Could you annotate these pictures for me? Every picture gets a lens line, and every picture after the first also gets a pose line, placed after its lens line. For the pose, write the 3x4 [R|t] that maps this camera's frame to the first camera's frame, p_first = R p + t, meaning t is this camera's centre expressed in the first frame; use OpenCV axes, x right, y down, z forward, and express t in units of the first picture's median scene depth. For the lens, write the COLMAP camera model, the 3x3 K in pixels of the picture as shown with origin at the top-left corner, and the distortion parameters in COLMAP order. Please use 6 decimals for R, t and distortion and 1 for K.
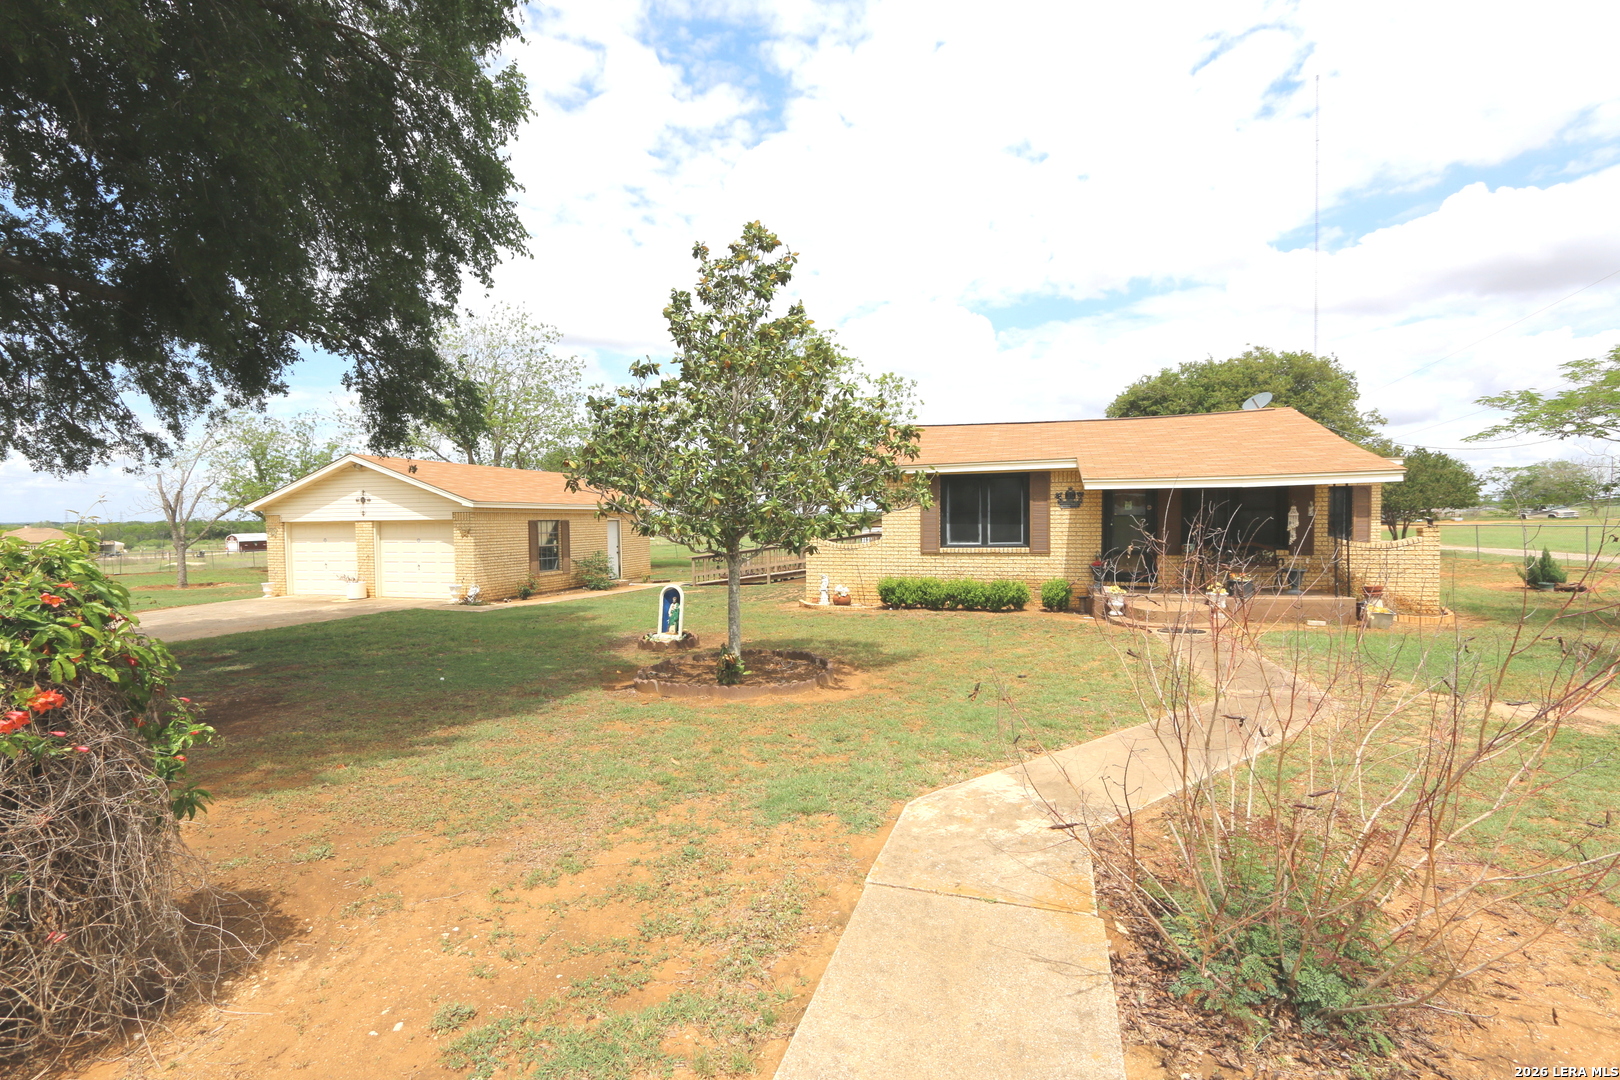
lens RADIAL K [[731.3, 0, 816.1], [0, 731.3, 540.1], [0, 0, 1]] dist [-0.013890, -0.000533]
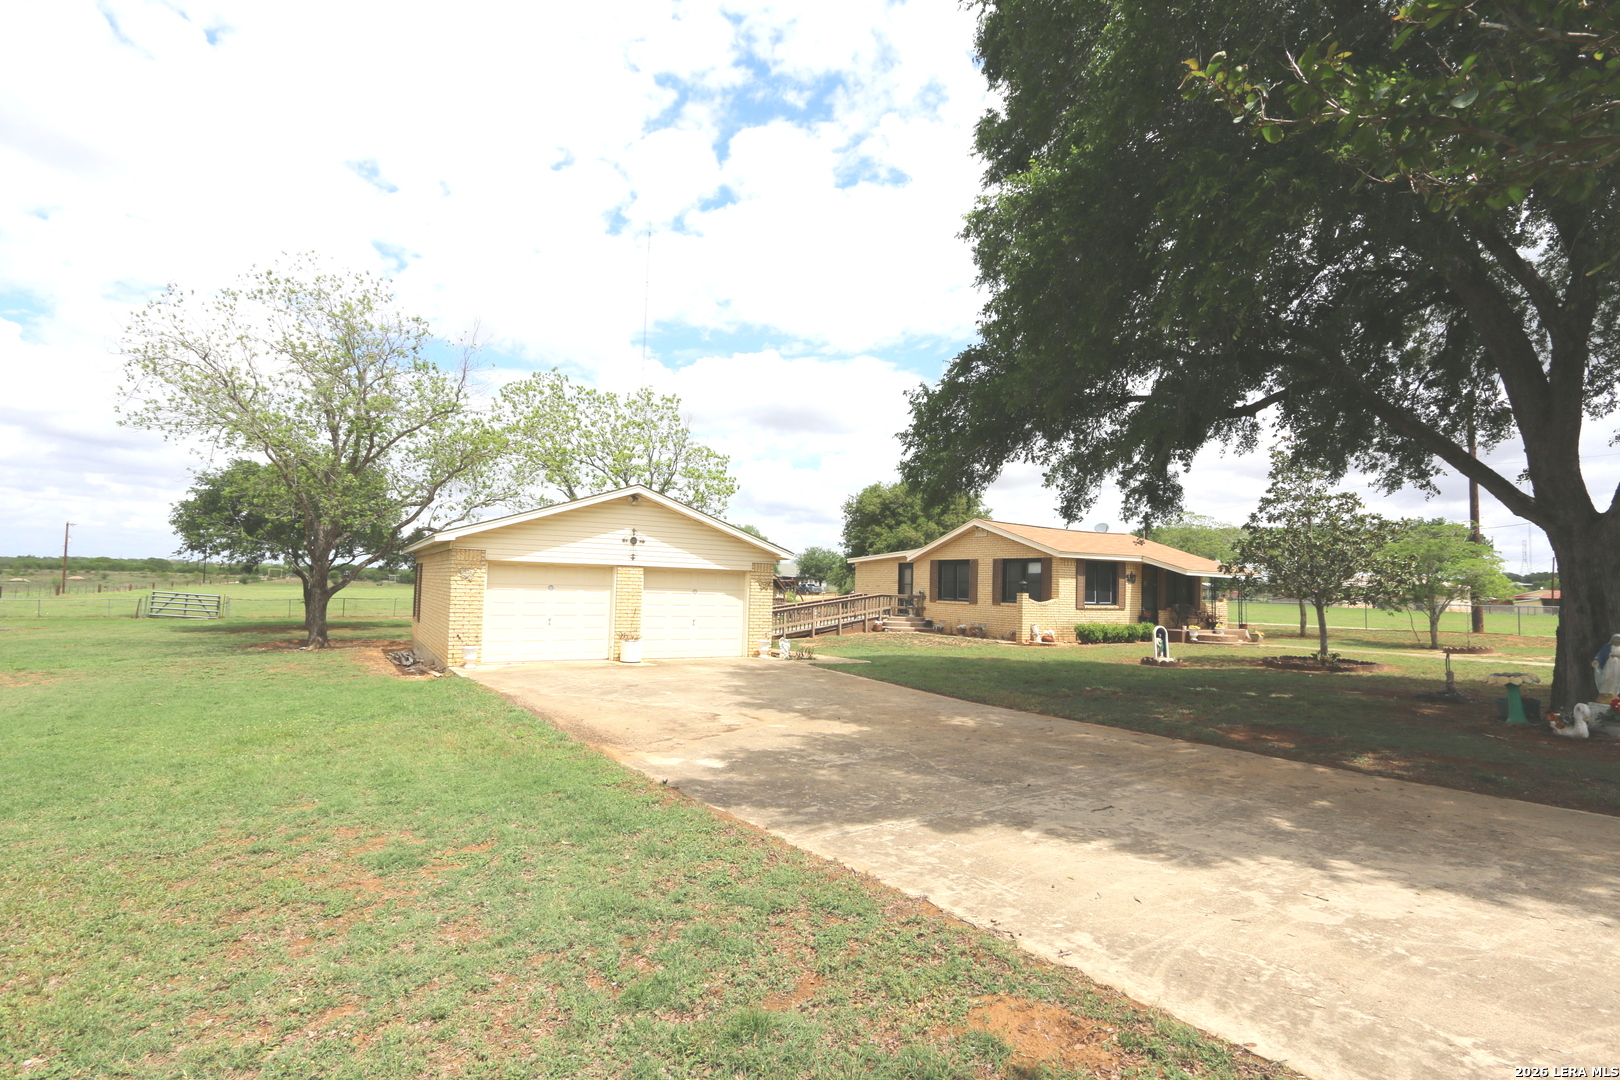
lens RADIAL K [[738.8, 0, 810.0], [0, 738.8, 540.0], [0, 0, 1]] dist [-0.017007, 0.000077]
pose [[0.660139, 0.077283, 0.747157, -1.436955], [-0.013163, 0.995731, -0.091365, 0.024021], [-0.751028, 0.050479, 0.658338, 0.376213]]
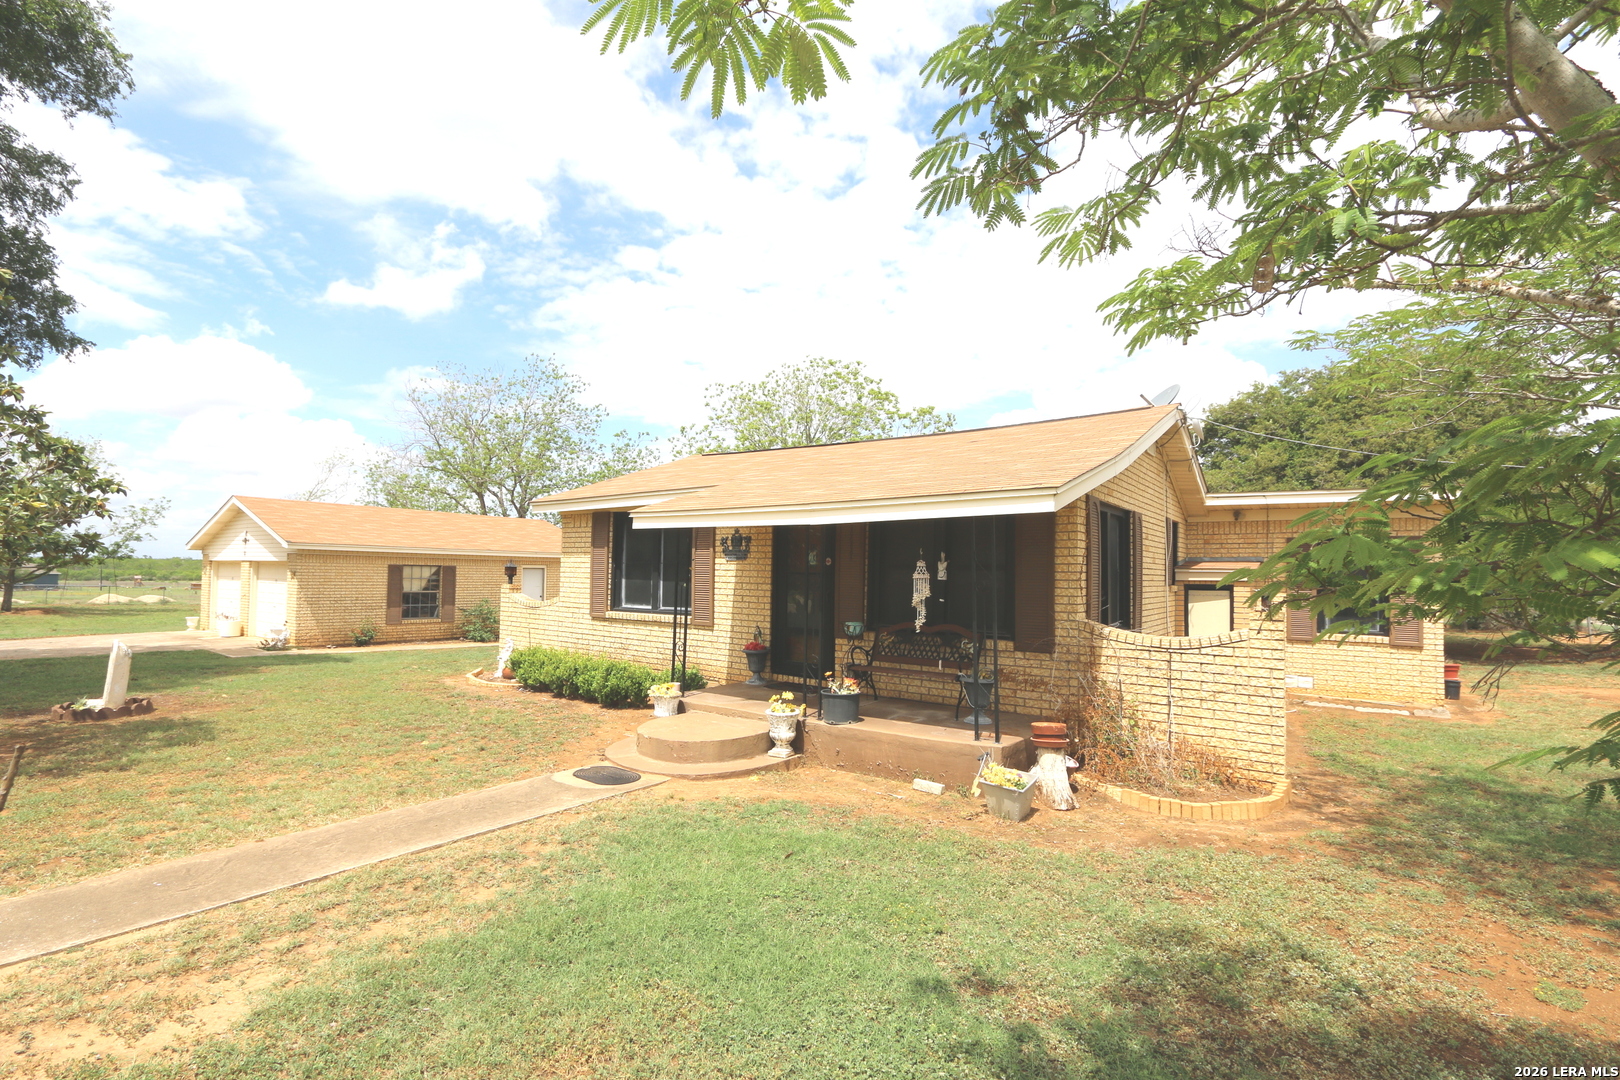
lens RADIAL K [[738.8, 0, 810.0], [0, 738.8, 540.0], [0, 0, 1]] dist [-0.017007, 0.000077]
pose [[0.947524, 0.012086, -0.319457, 0.592246], [-0.036132, 0.996931, -0.069453, -0.016342], [0.317637, 0.077351, 0.945052, 0.356332]]
